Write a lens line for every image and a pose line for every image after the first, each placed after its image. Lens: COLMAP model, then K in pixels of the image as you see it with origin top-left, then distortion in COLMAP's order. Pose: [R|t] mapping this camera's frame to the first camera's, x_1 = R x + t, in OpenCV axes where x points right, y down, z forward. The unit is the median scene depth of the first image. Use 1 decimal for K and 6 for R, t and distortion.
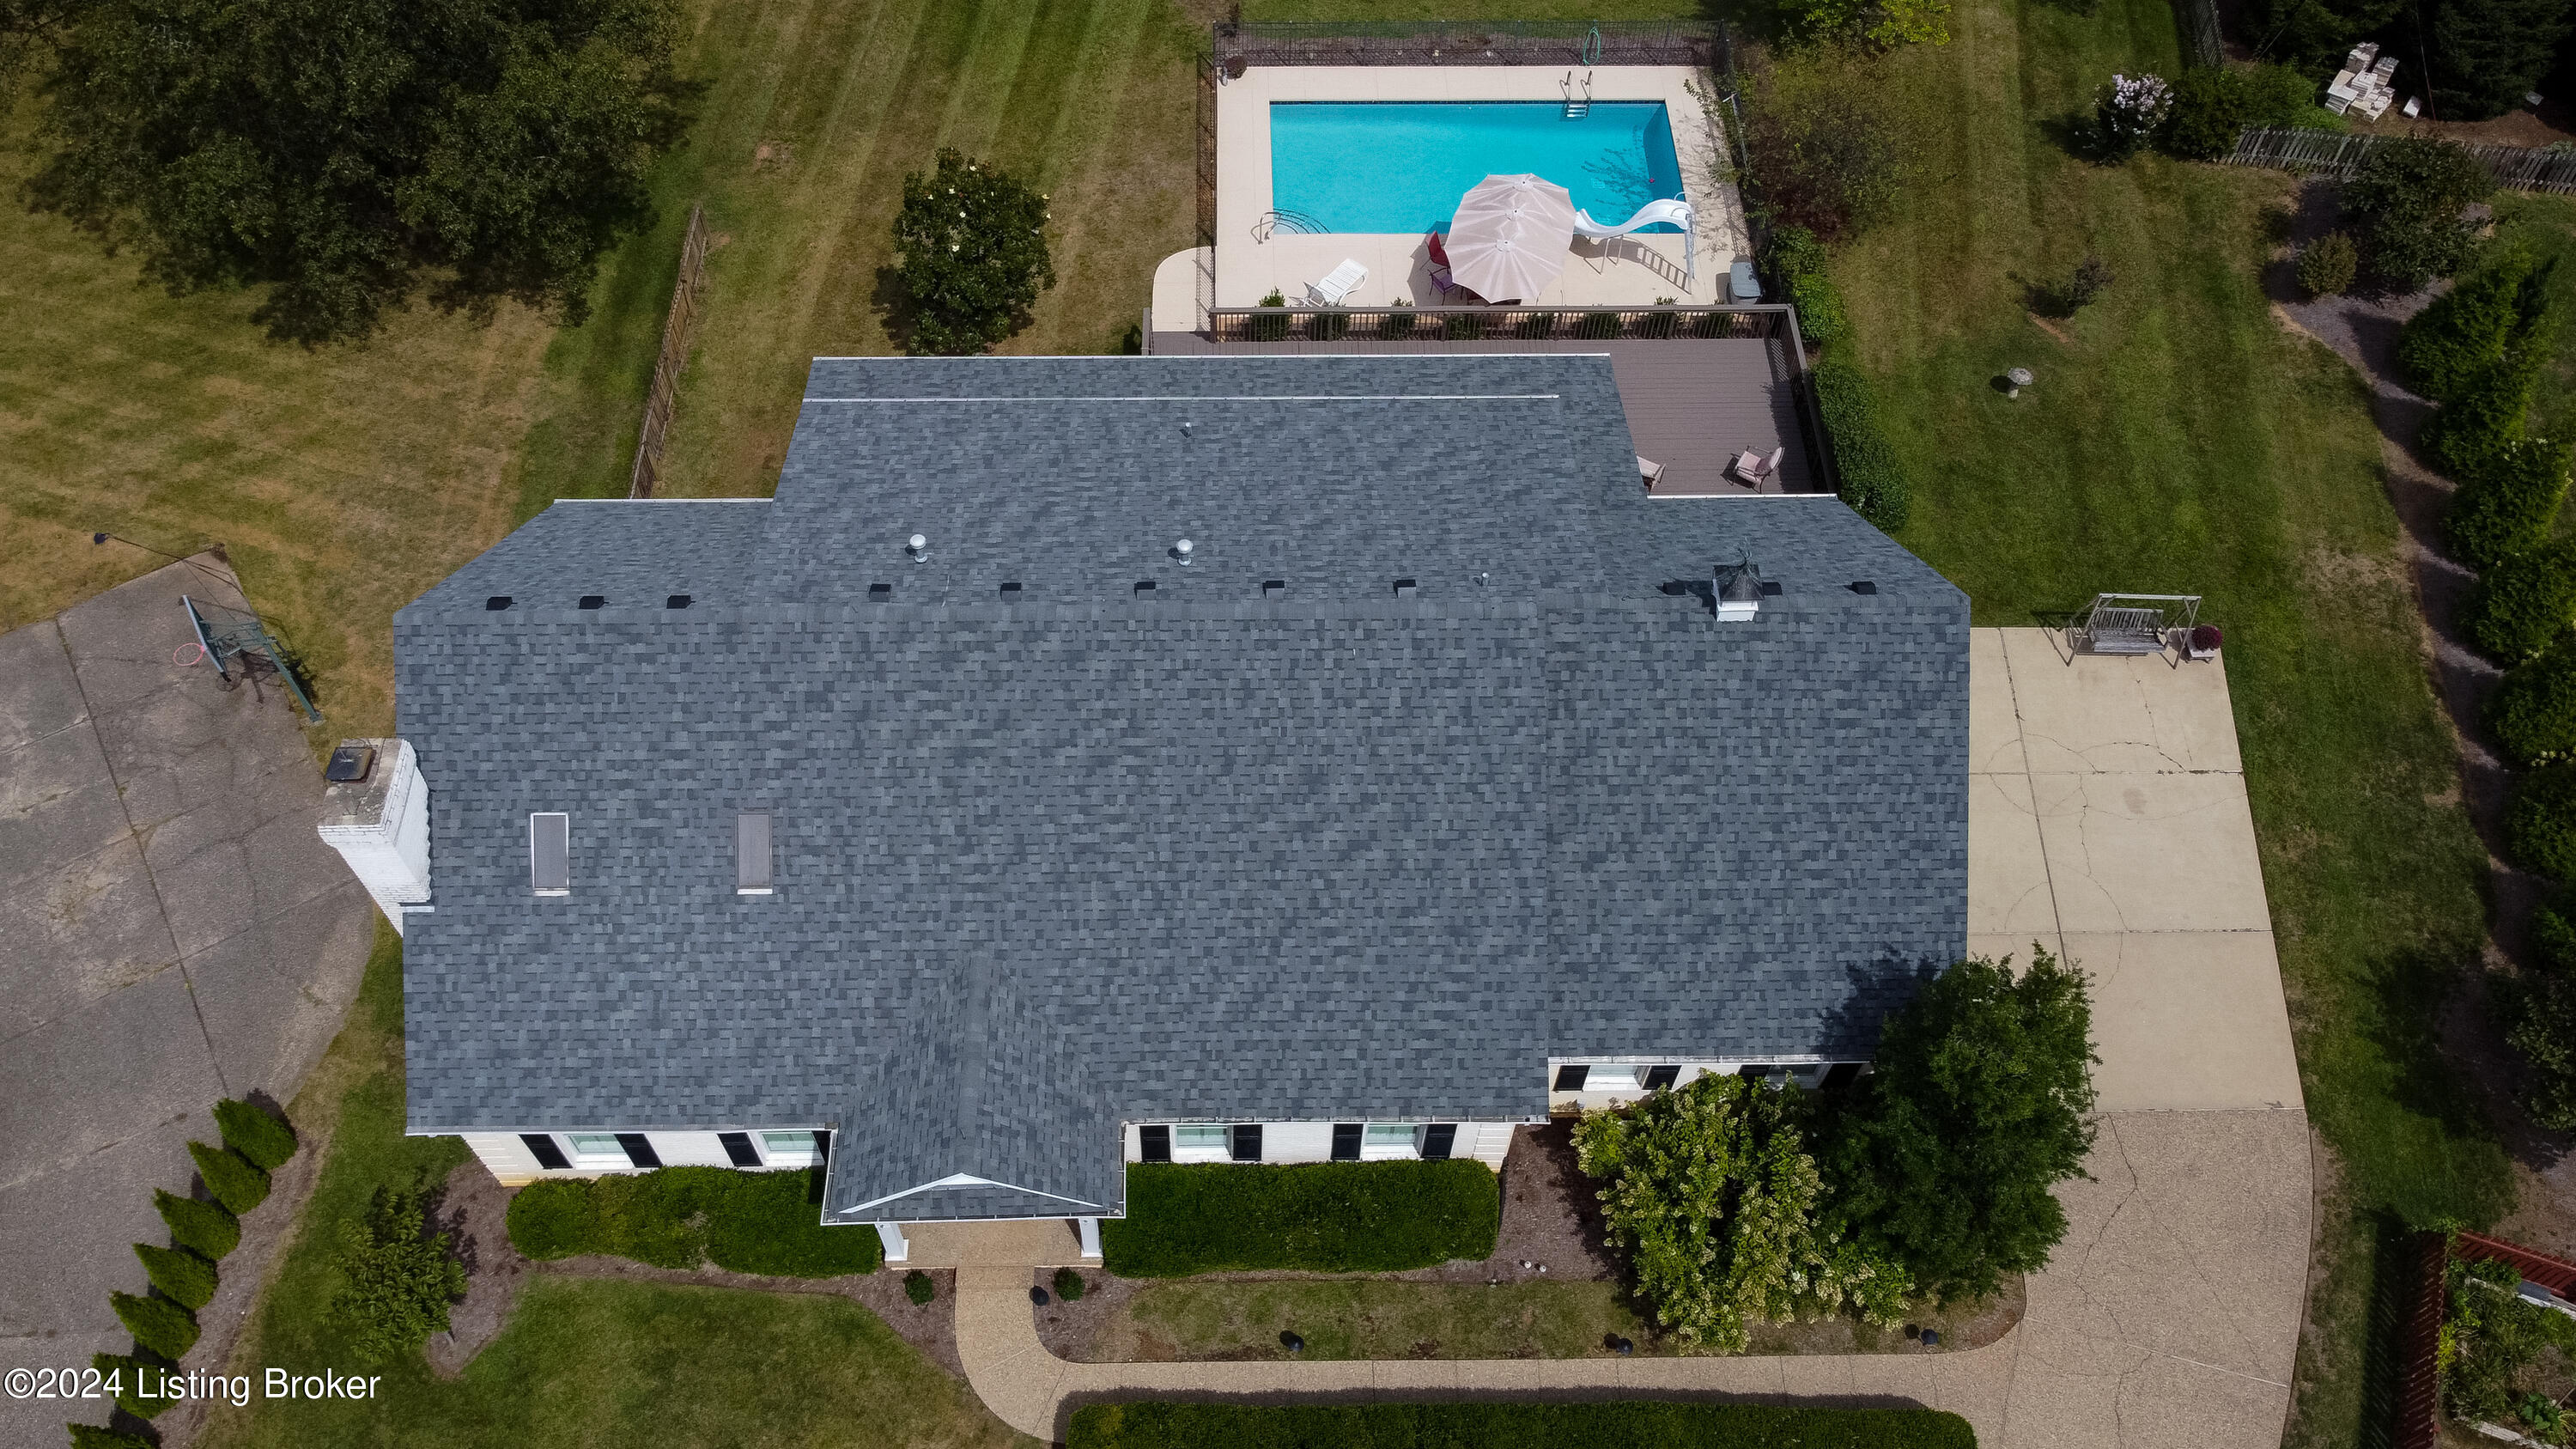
lens RADIAL K [[1953.8, 0, 1273.0], [0, 1953.8, 646.4], [0, 0, 1]] dist [0.002930, -0.014146]
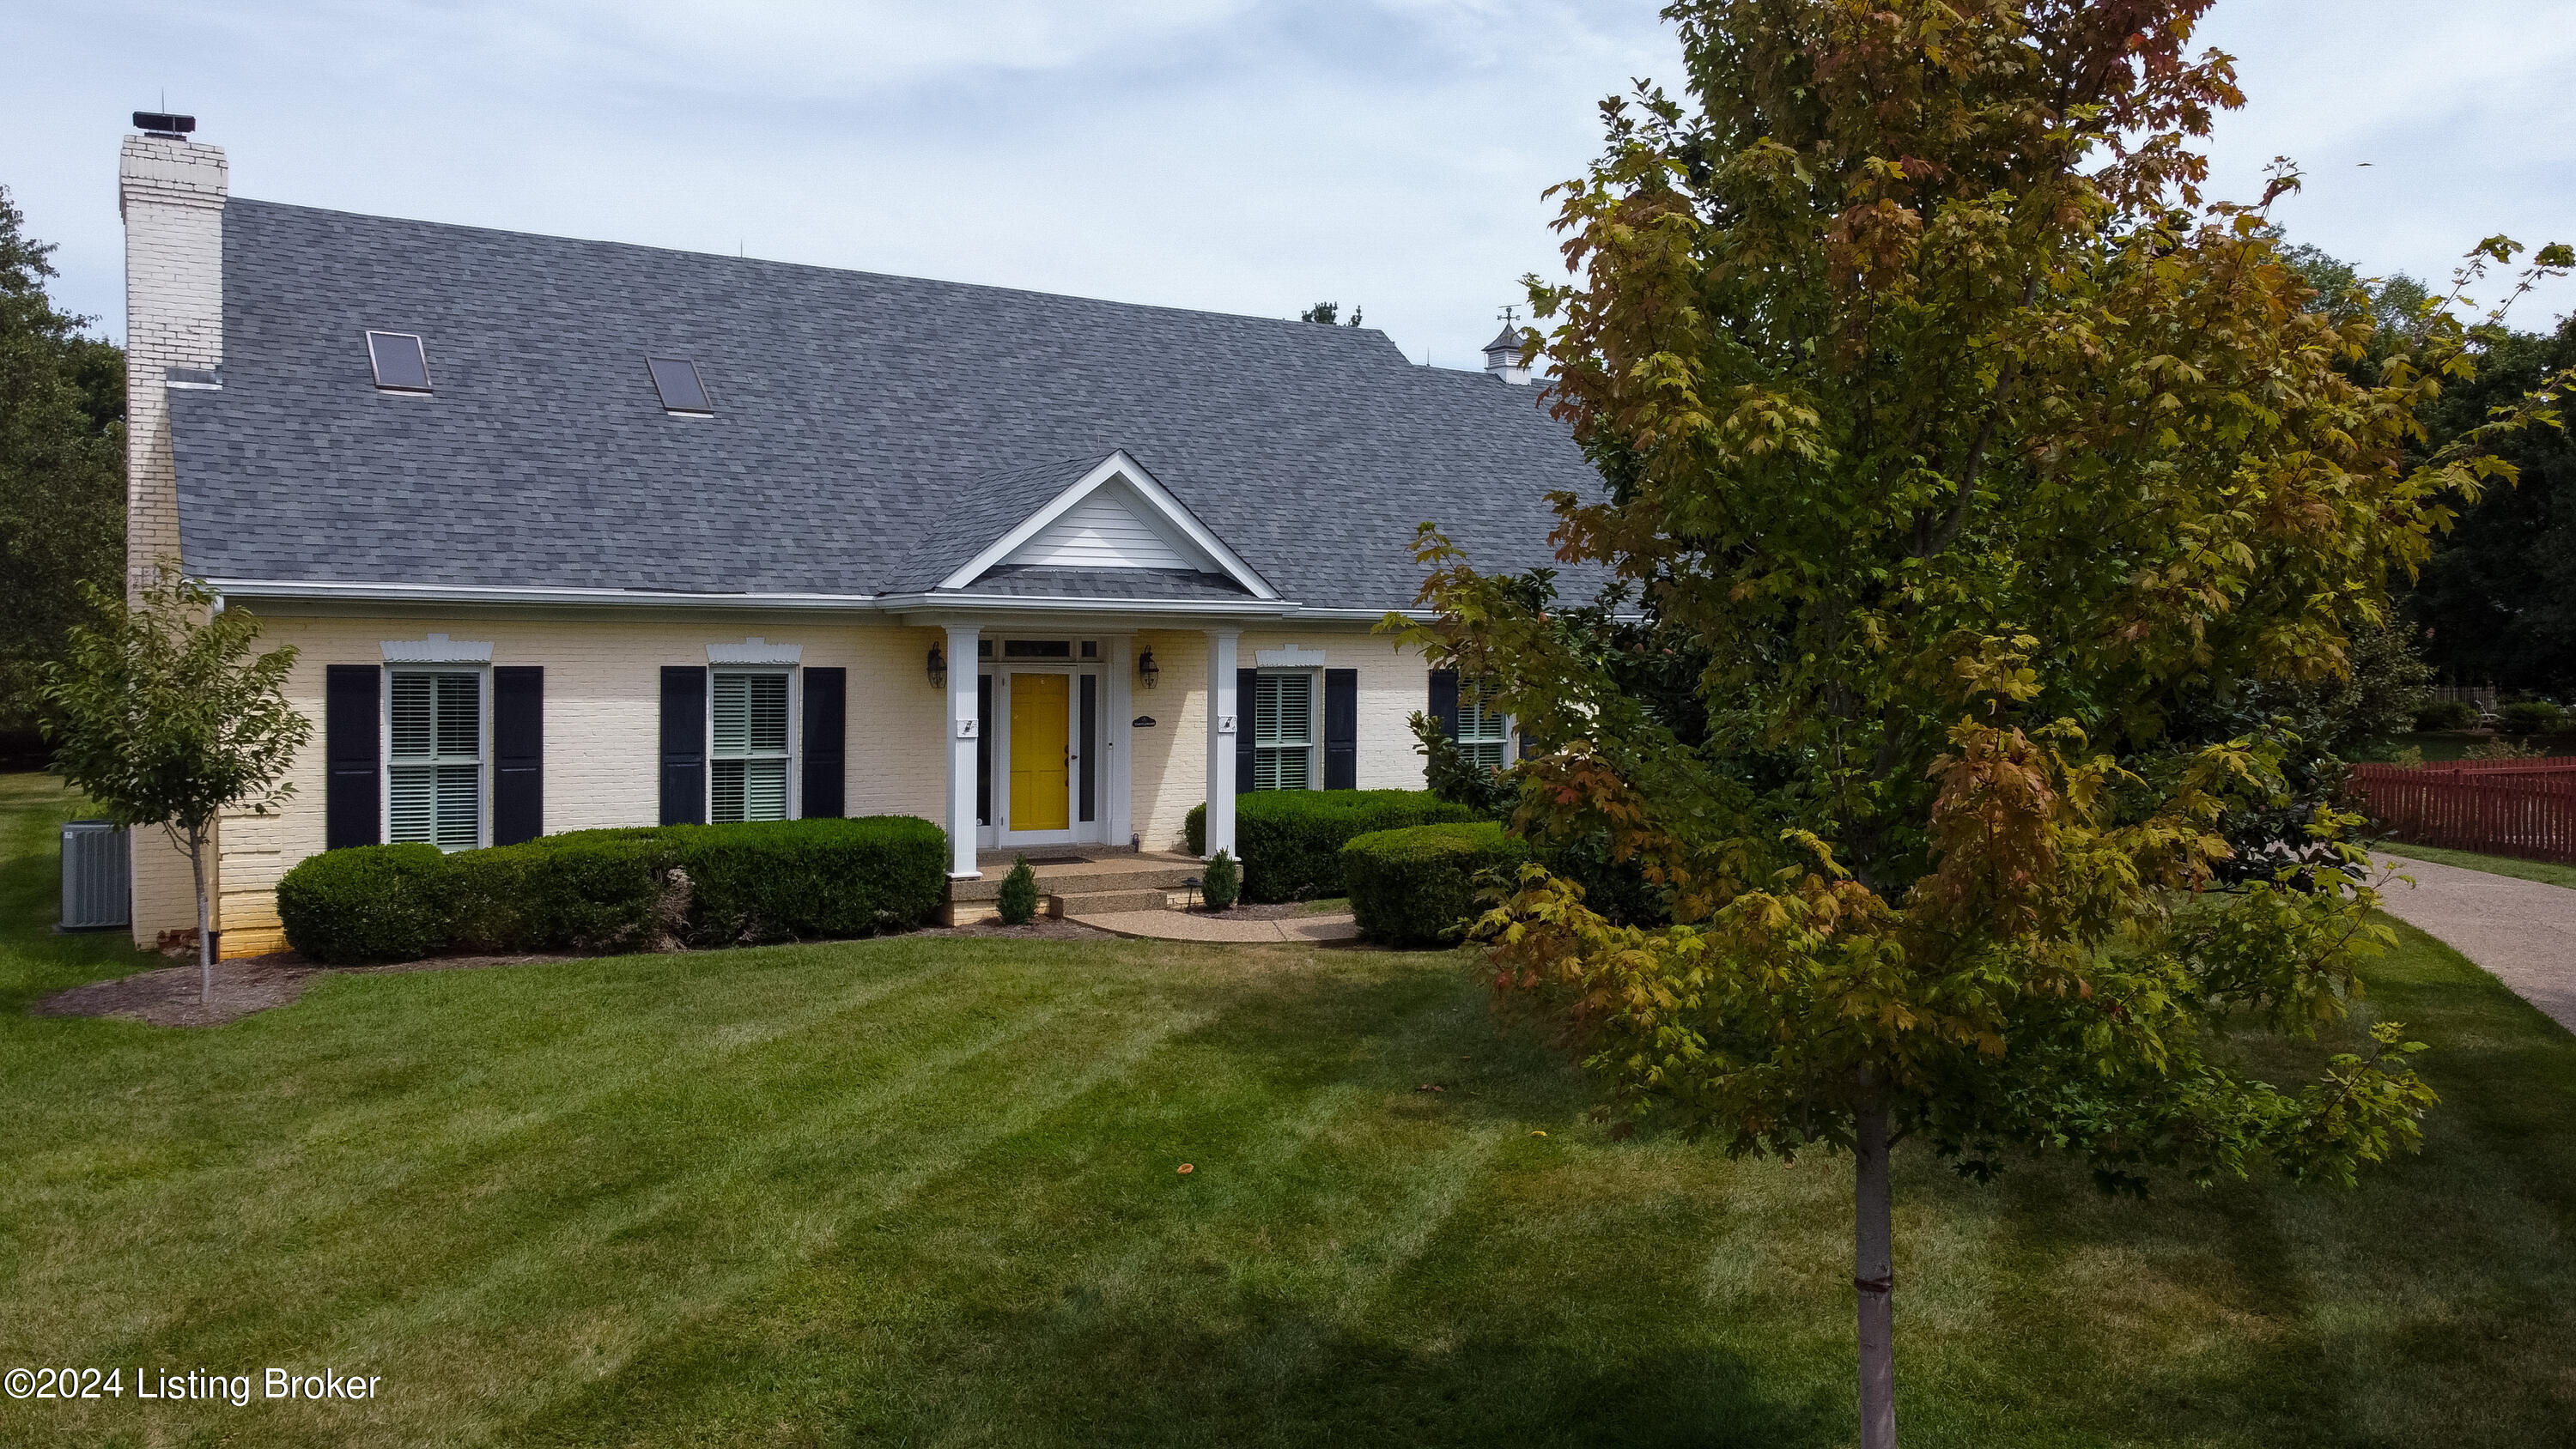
lens RADIAL K [[1953.2, 0, 1278.3], [0, 1953.2, 723.9], [0, 0, 1]] dist [0.002930, -0.014146]
pose [[0.858014, -0.023259, 0.513100, -0.461567], [0.424409, 0.594759, -0.682743, 0.814099], [-0.289291, 0.803567, 0.520183, 0.630999]]
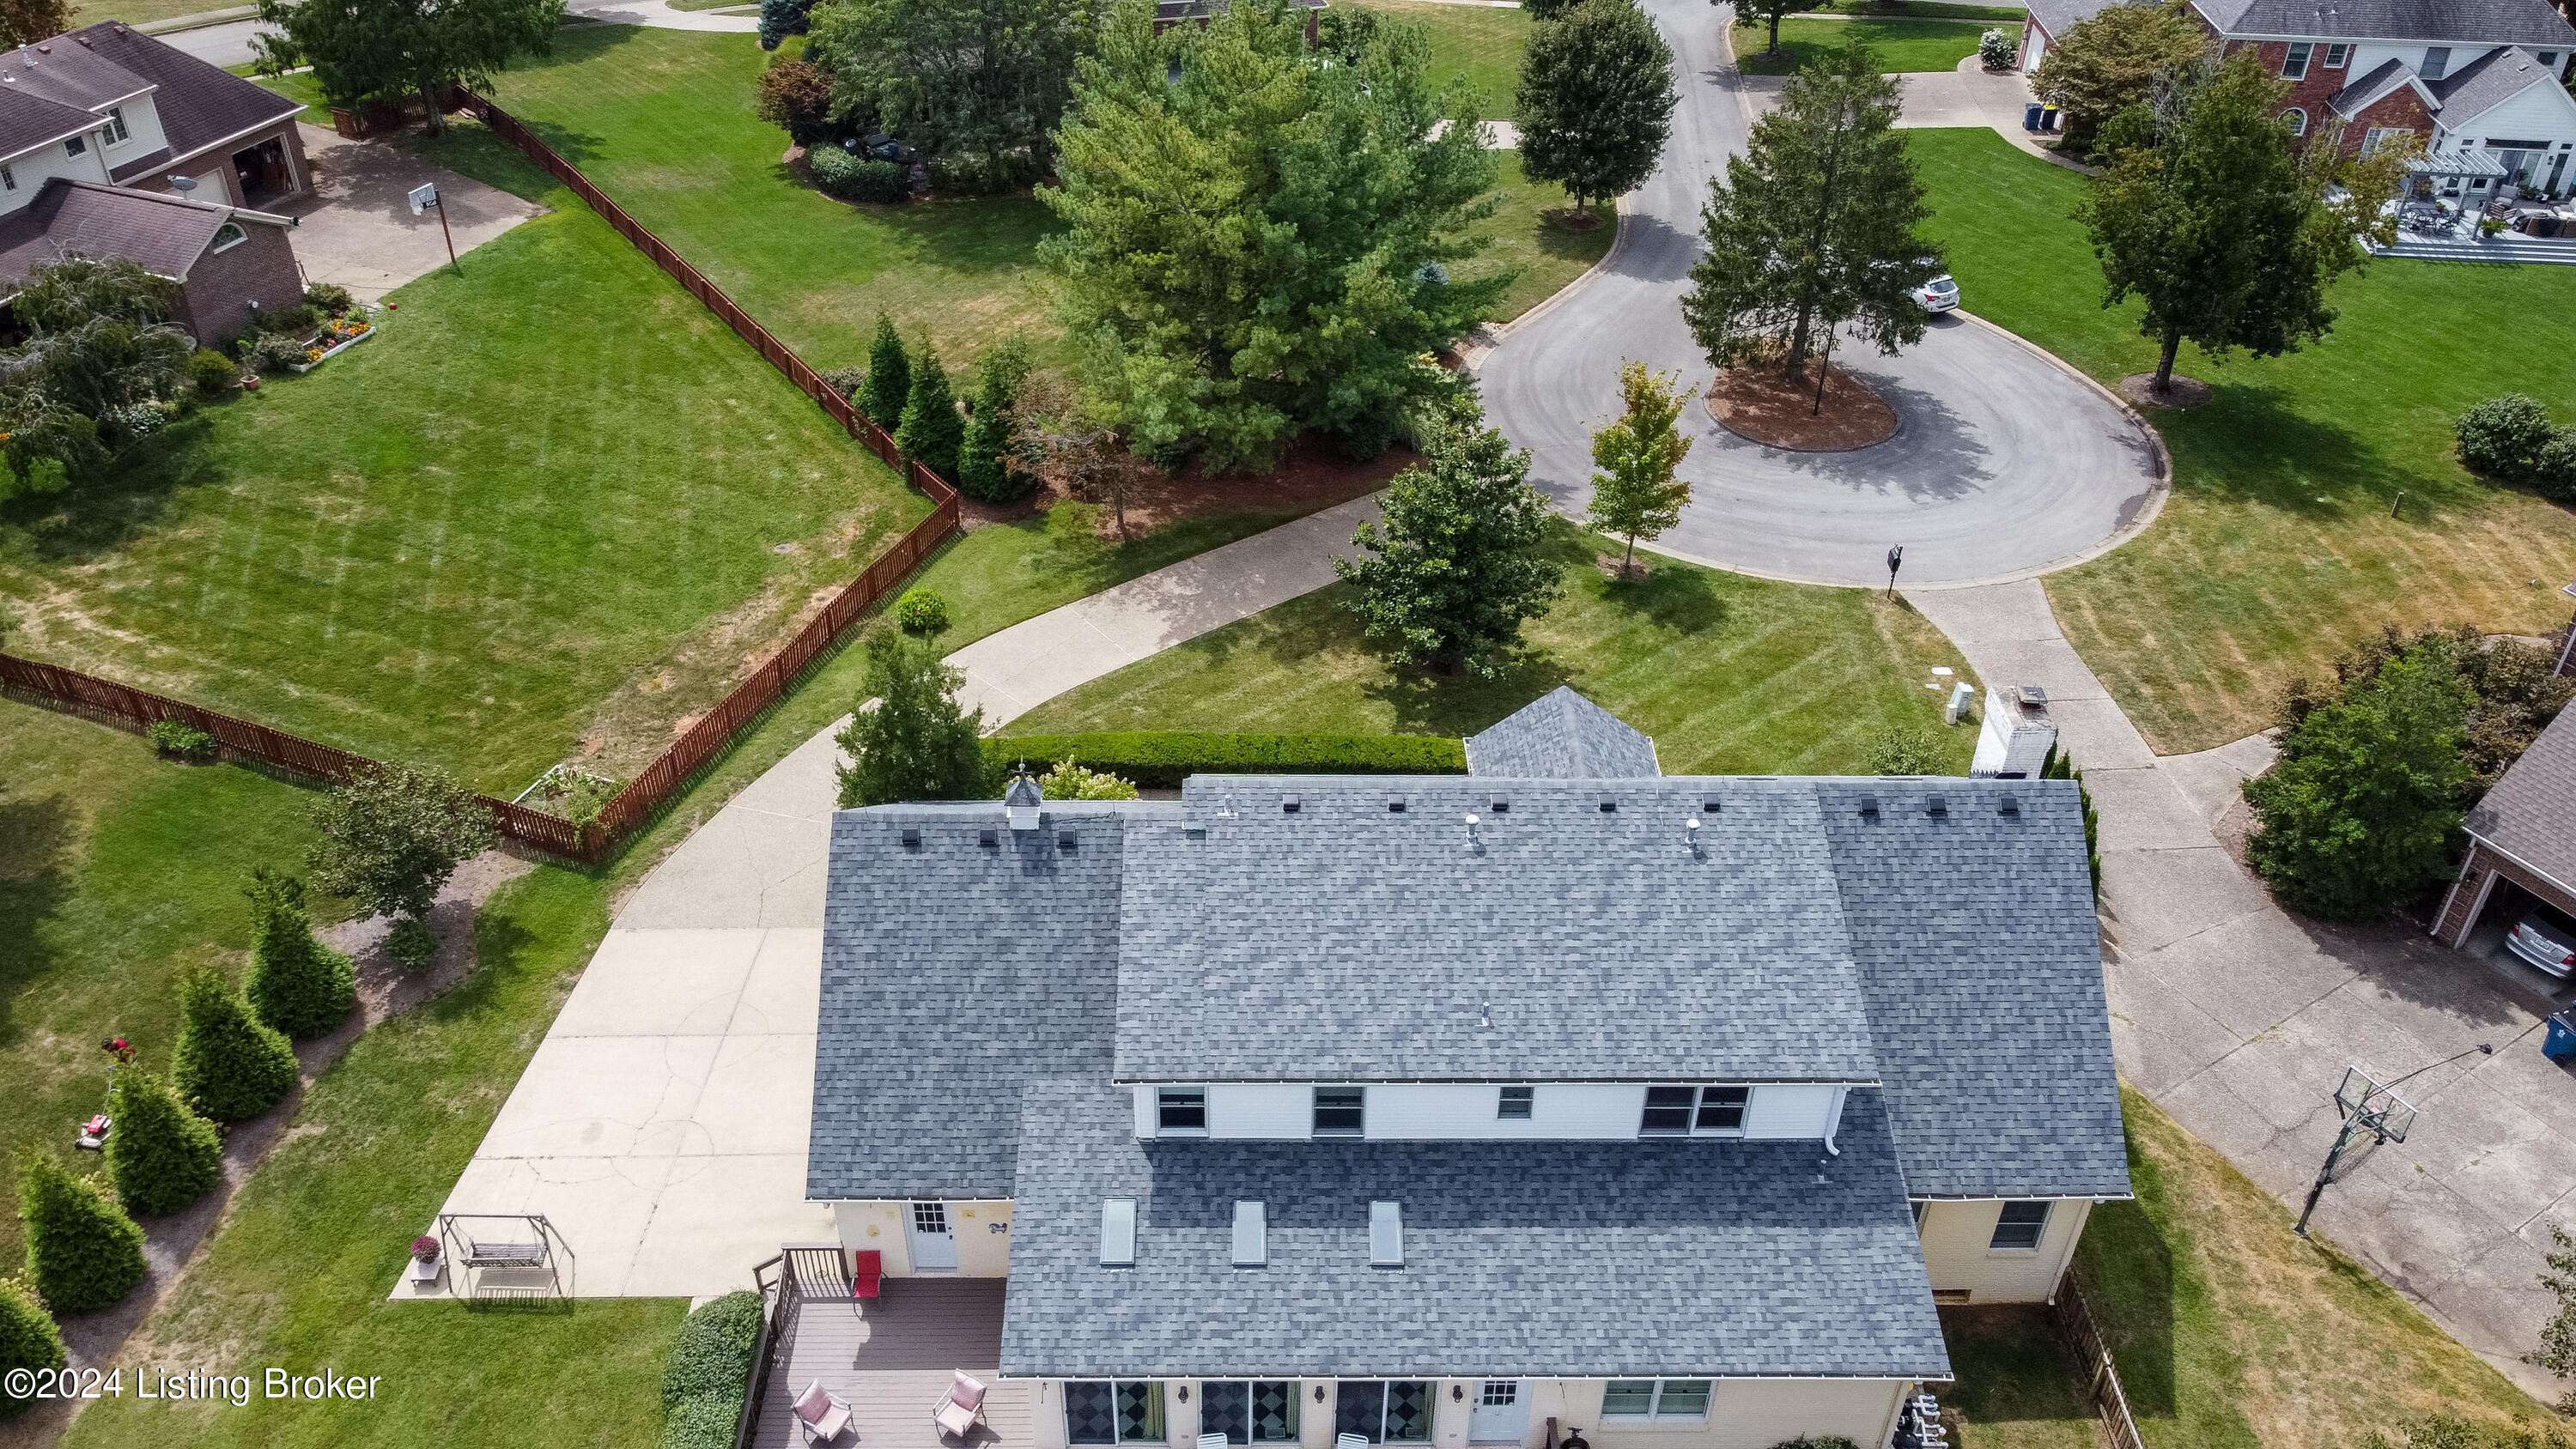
lens RADIAL K [[1953.2, 0, 1271.6], [0, 1953.2, 710.3], [0, 0, 1]] dist [0.002930, -0.014146]
pose [[-0.999704, -0.023609, -0.005944, 0.089627], [-0.005515, -0.018218, 0.999819, -1.276160], [-0.023713, 0.999555, 0.018082, 0.921482]]
